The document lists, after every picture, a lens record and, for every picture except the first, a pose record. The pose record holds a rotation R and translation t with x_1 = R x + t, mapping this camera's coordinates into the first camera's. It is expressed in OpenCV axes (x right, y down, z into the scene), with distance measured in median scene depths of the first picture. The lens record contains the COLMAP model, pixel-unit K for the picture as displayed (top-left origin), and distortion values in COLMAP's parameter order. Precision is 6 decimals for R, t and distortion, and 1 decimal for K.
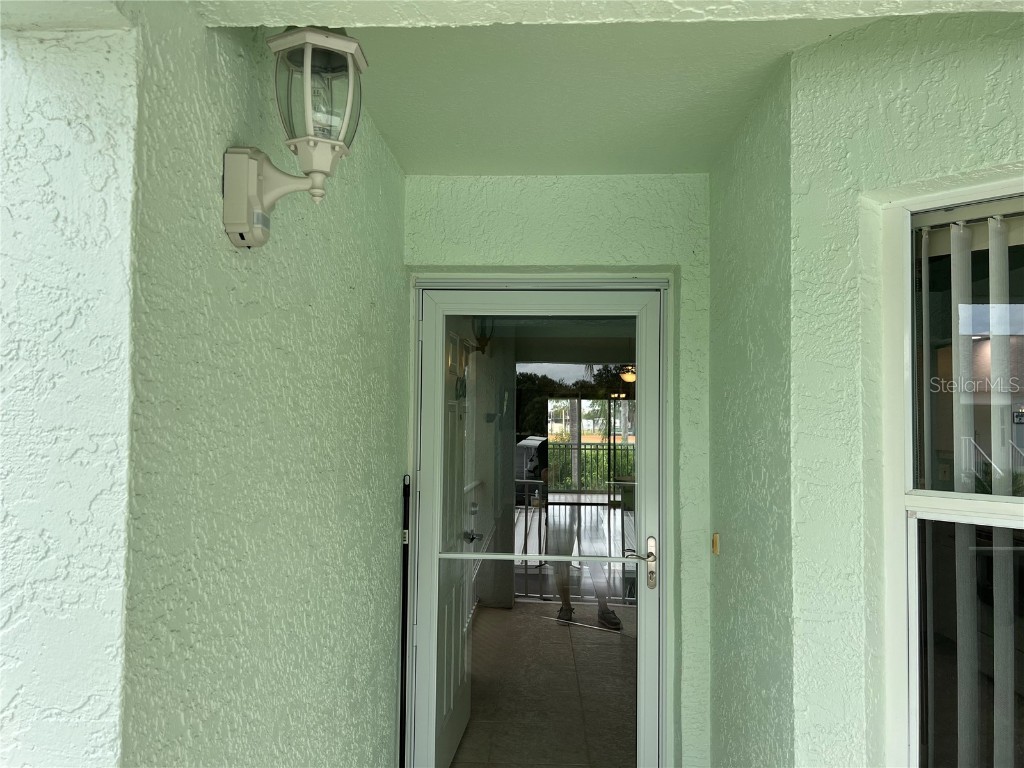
lens RADIAL K [[763.4, 0, 512.0], [0, 763.4, 386.2], [0, 0, 1]] dist [0.069308, -0.076006]
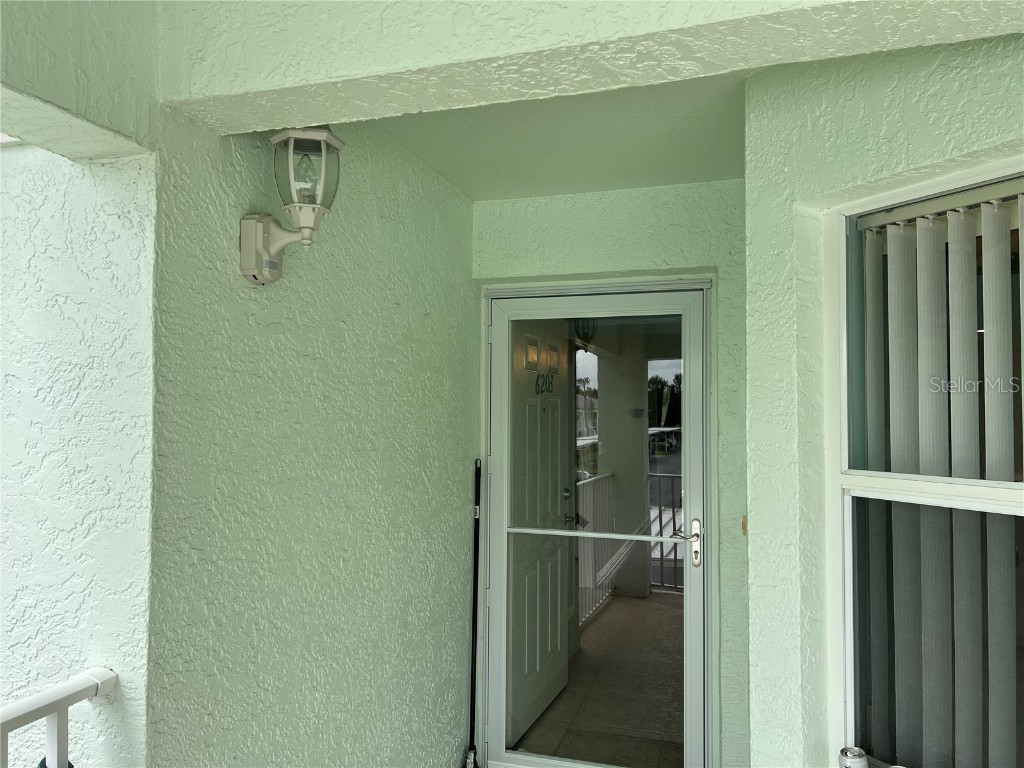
lens RADIAL K [[763.4, 0, 511.6], [0, 763.4, 384.1], [0, 0, 1]] dist [0.069308, -0.076006]
pose [[0.968439, -0.014810, -0.248808, 0.336713], [0.014934, 0.999888, -0.001389, 0.006899], [0.248801, -0.002370, 0.968552, -0.182977]]
